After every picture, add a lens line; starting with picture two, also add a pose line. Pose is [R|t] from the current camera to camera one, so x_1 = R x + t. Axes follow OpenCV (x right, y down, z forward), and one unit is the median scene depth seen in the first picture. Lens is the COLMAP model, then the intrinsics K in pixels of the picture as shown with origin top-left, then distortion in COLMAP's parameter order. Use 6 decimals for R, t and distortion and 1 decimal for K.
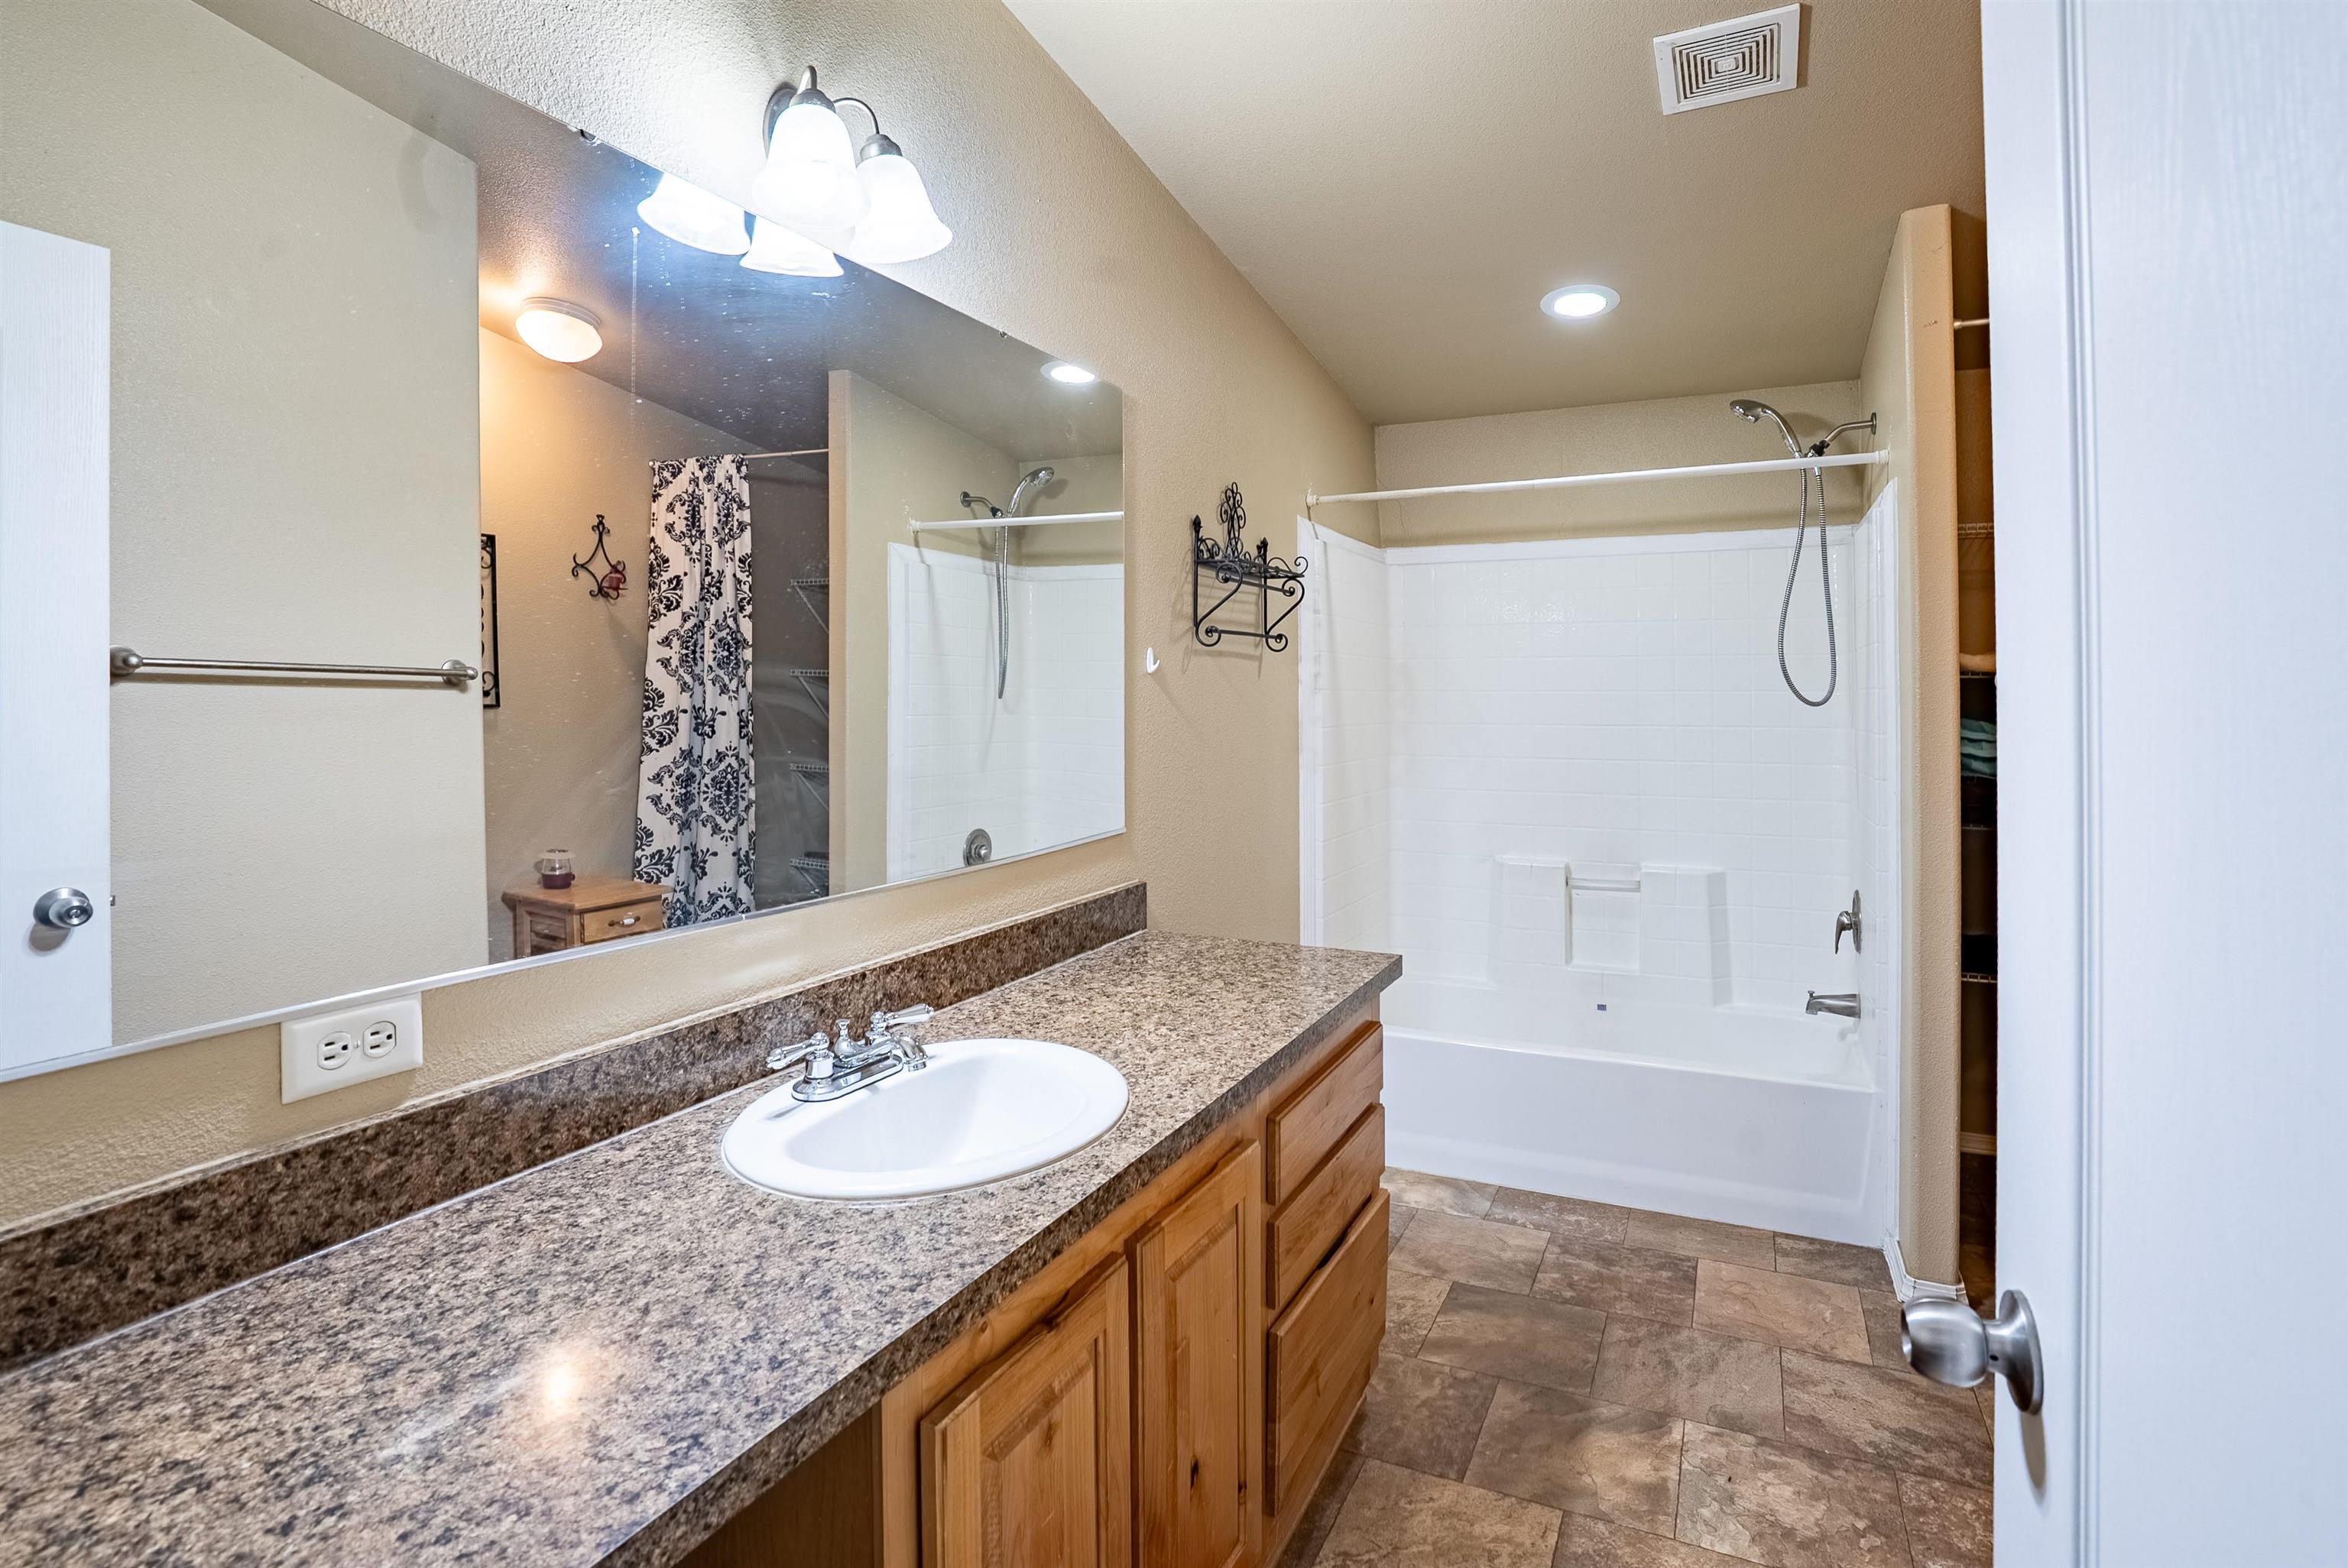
lens RADIAL K [[1262.9, 0, 1170.9], [0, 1262.9, 701.5], [0, 0, 1]] dist [-0.053242, 0.000327]
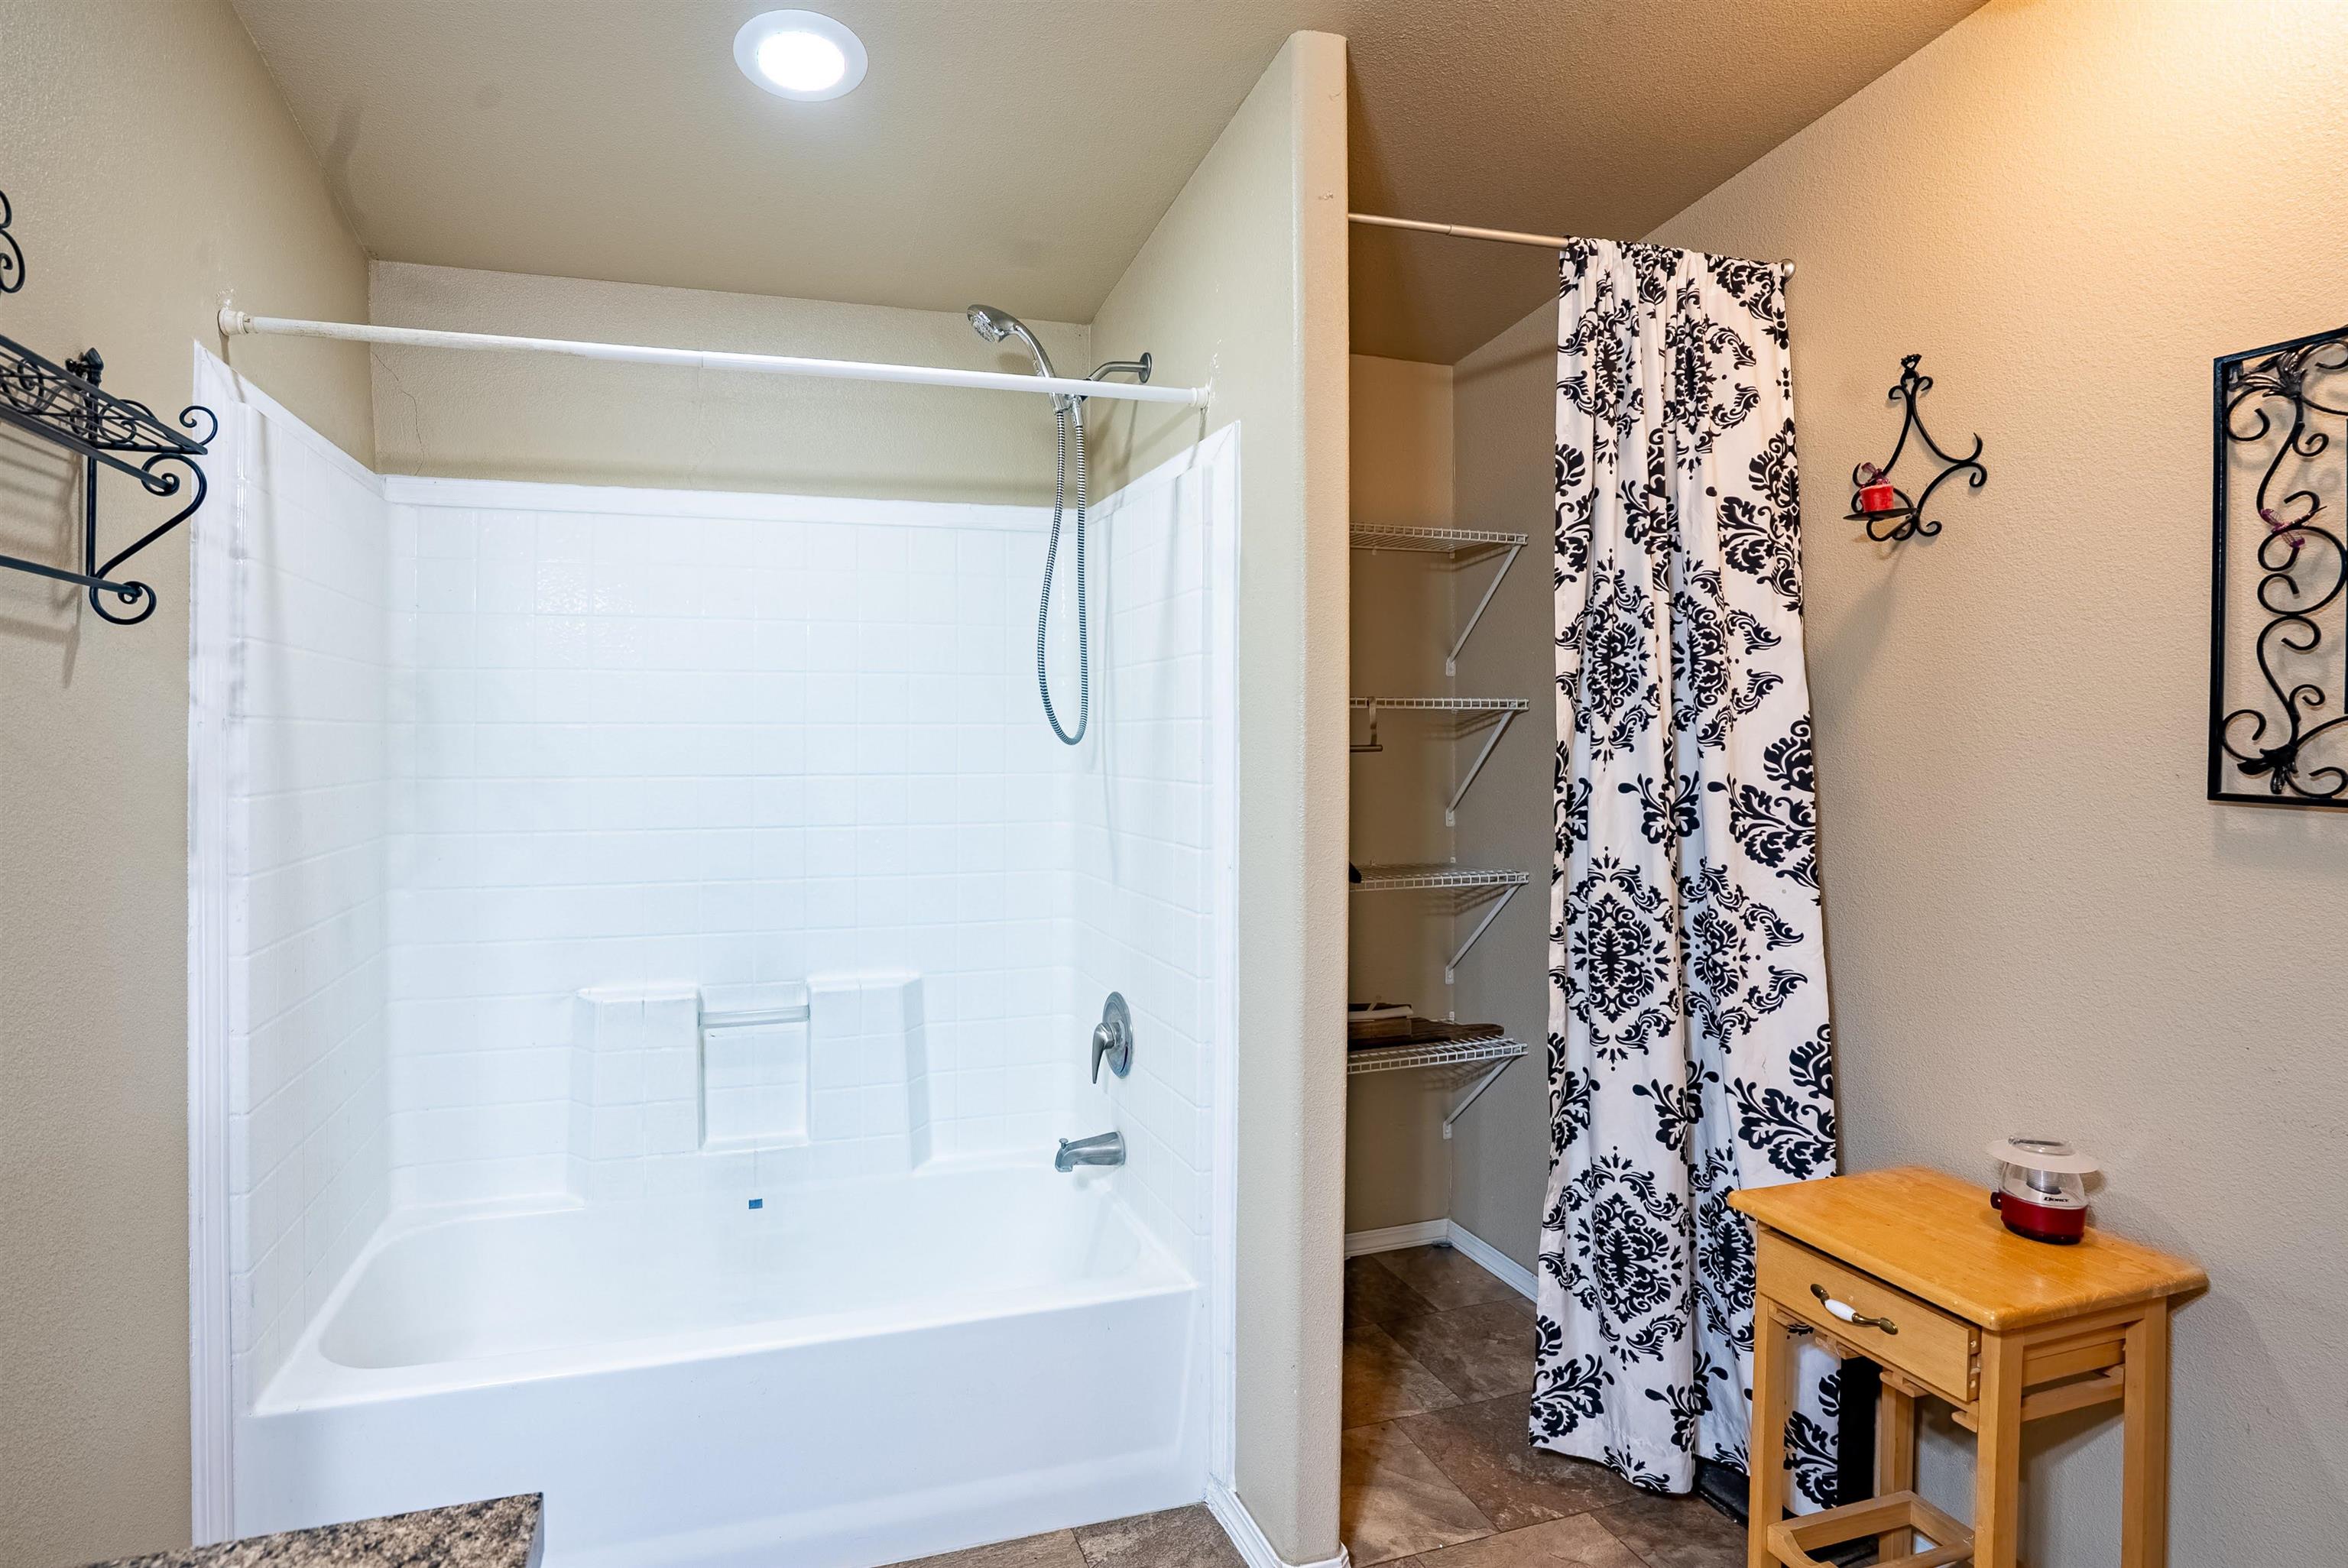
lens RADIAL K [[1262.9, 0, 1170.9], [0, 1262.9, 701.5], [0, 0, 1]] dist [-0.053242, 0.000327]
pose [[0.722021, 0.016266, 0.691680, 0.051193], [0.003418, 0.999628, -0.027076, -0.001697], [-0.691863, 0.021914, 0.721696, 0.424272]]
